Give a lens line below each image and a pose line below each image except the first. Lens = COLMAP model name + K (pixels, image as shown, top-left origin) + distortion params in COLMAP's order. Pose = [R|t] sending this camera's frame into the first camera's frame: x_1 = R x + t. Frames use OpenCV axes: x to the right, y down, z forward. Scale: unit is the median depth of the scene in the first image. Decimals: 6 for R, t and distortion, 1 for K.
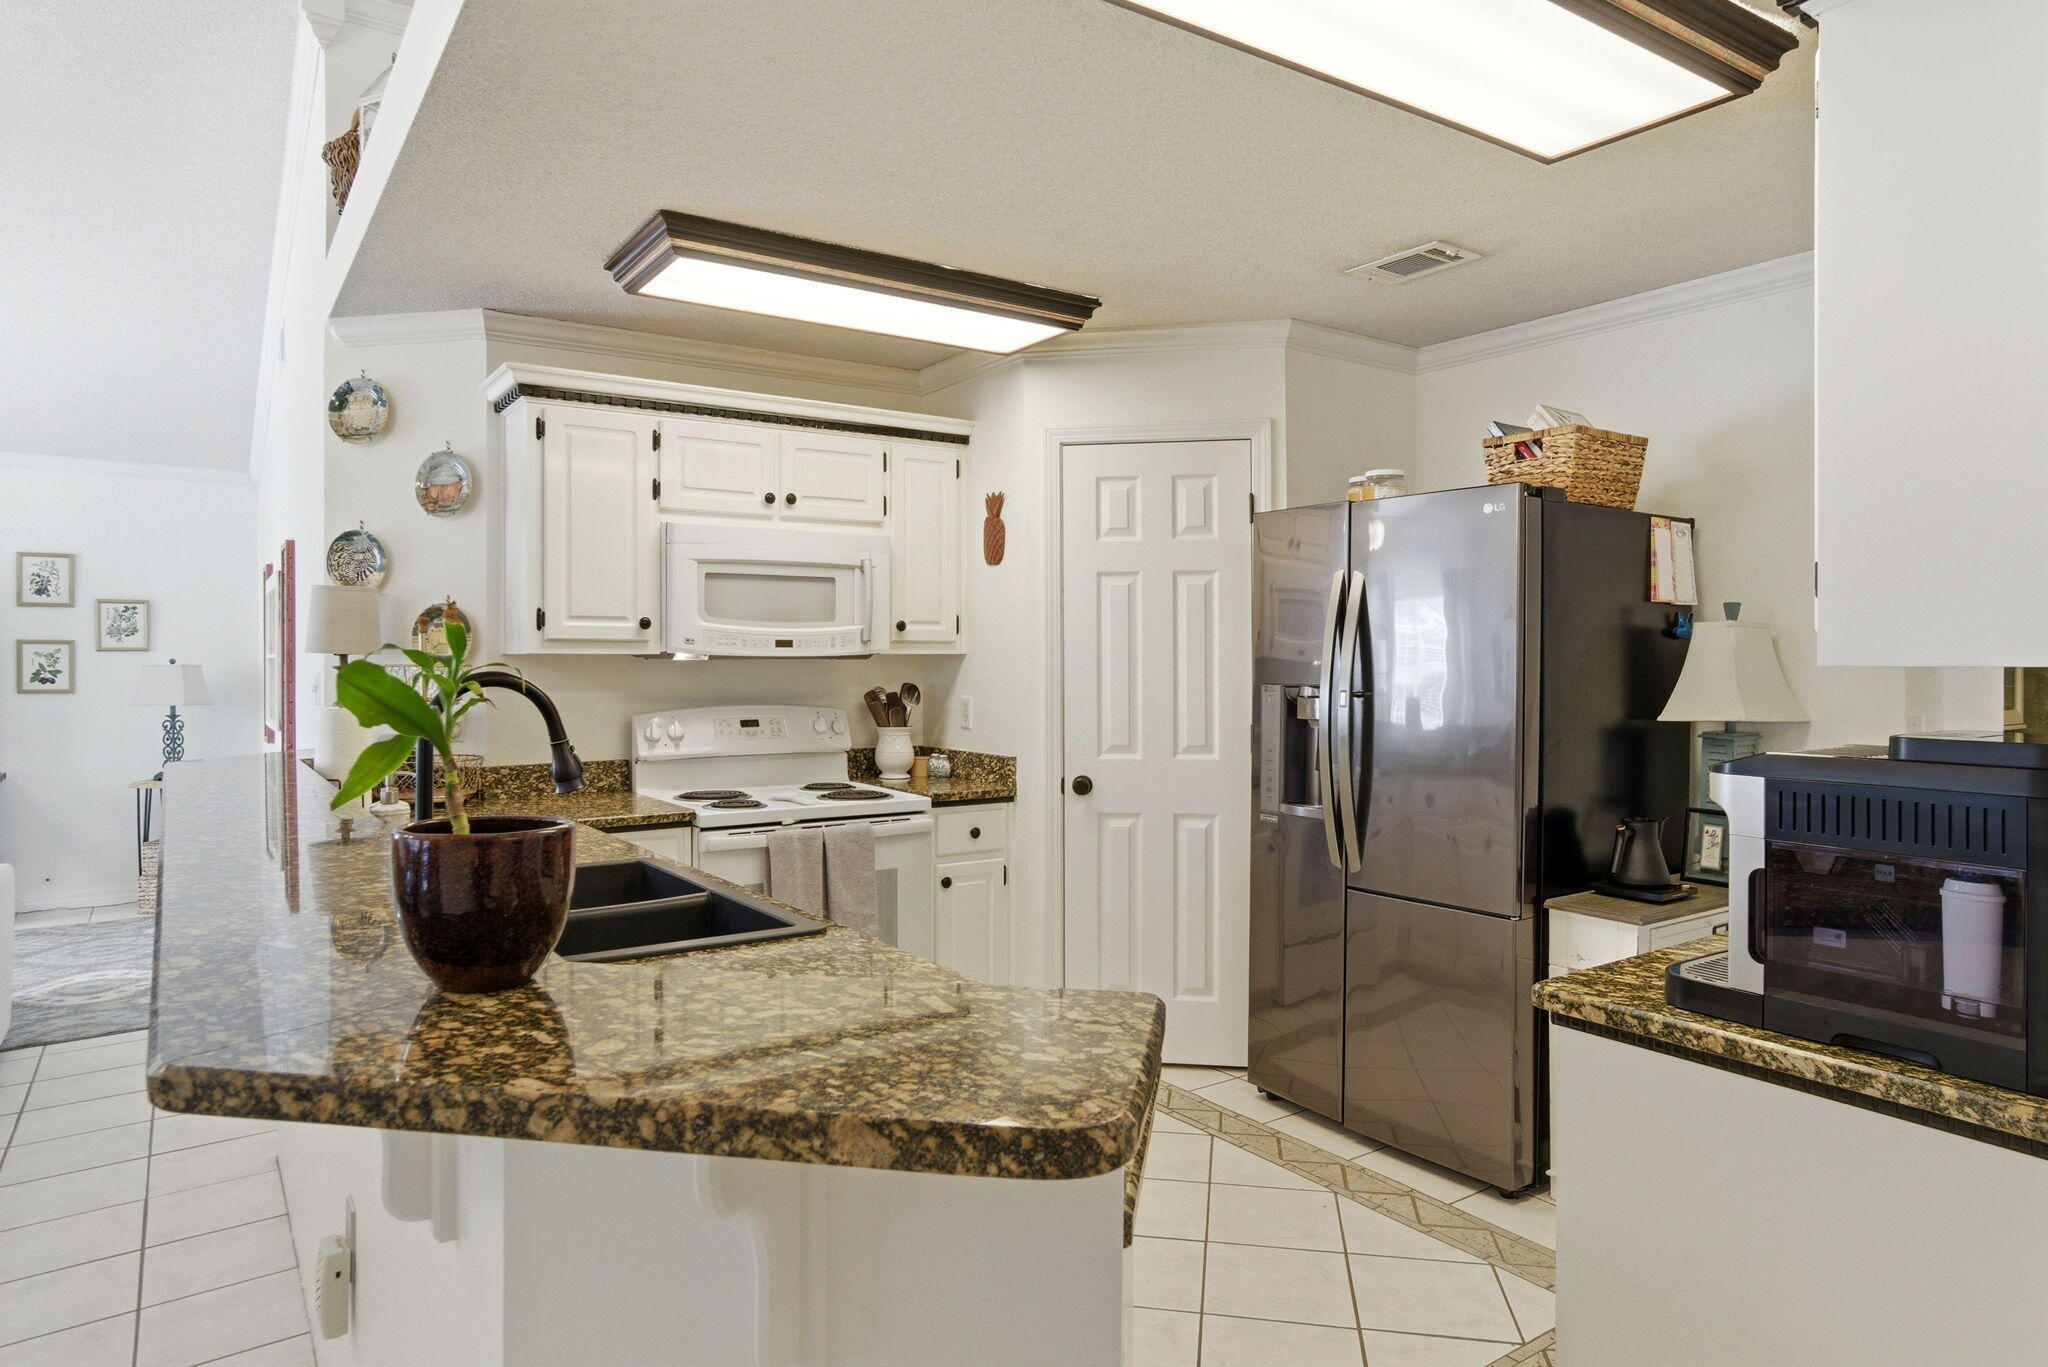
lens RADIAL K [[1223.4, 0, 1014.5], [0, 1223.4, 667.0], [0, 0, 1]] dist [-0.024796, 0.004258]
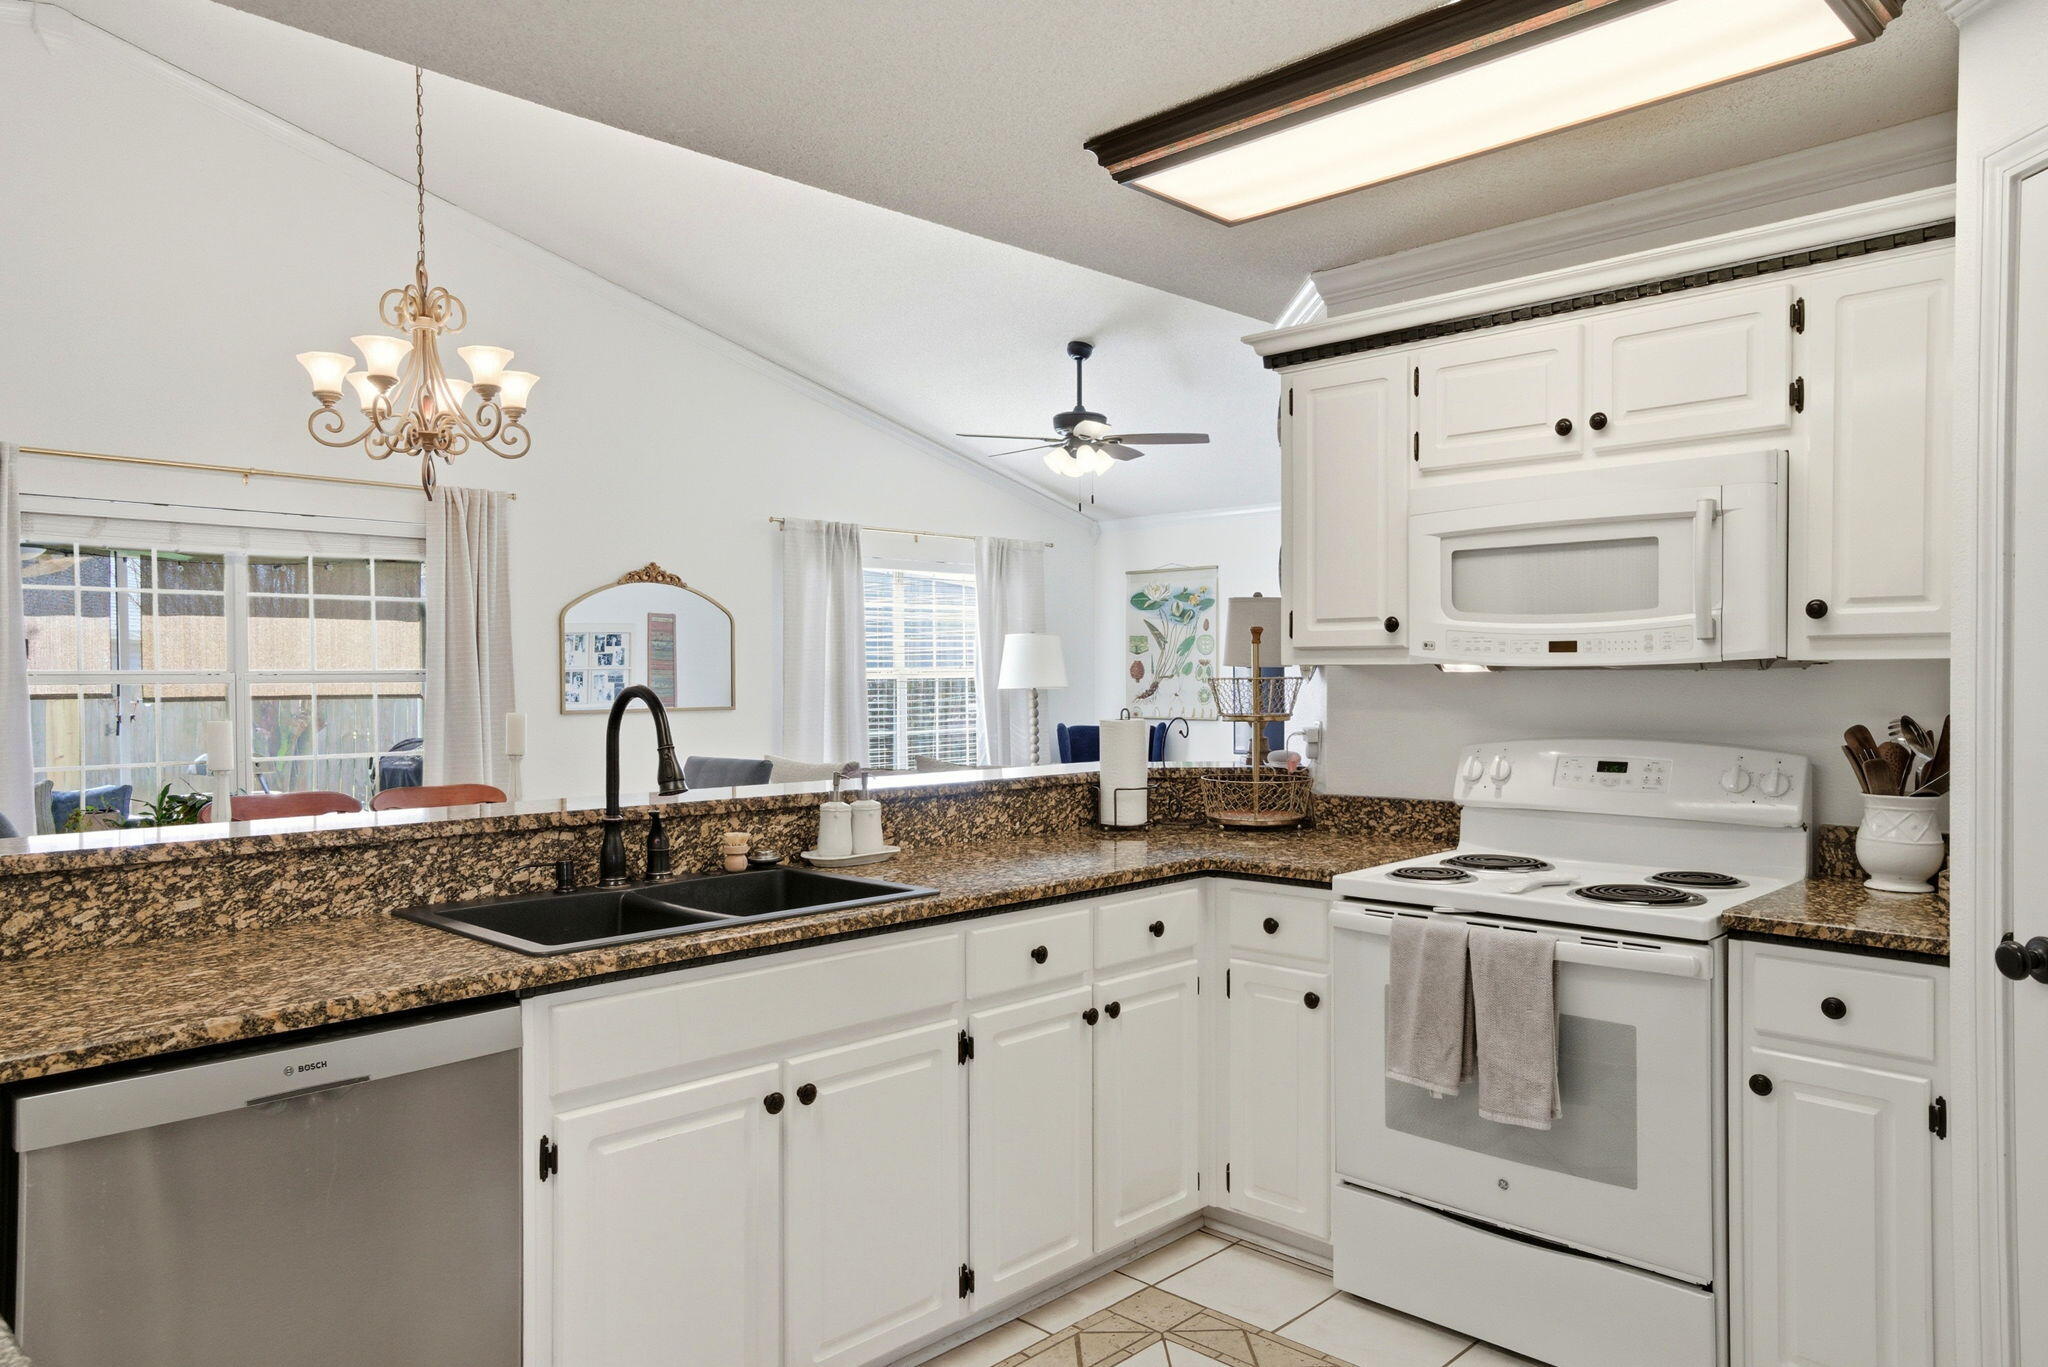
lens RADIAL K [[1376.8, 0, 1019.7], [0, 1376.8, 701.0], [0, 0, 1]] dist [-0.003392, 0.021128]
pose [[0.190759, 0.018949, -0.981454, 0.473922], [-0.001807, 0.999819, 0.018952, -0.003377], [0.981635, -0.001842, 0.190758, 0.563210]]
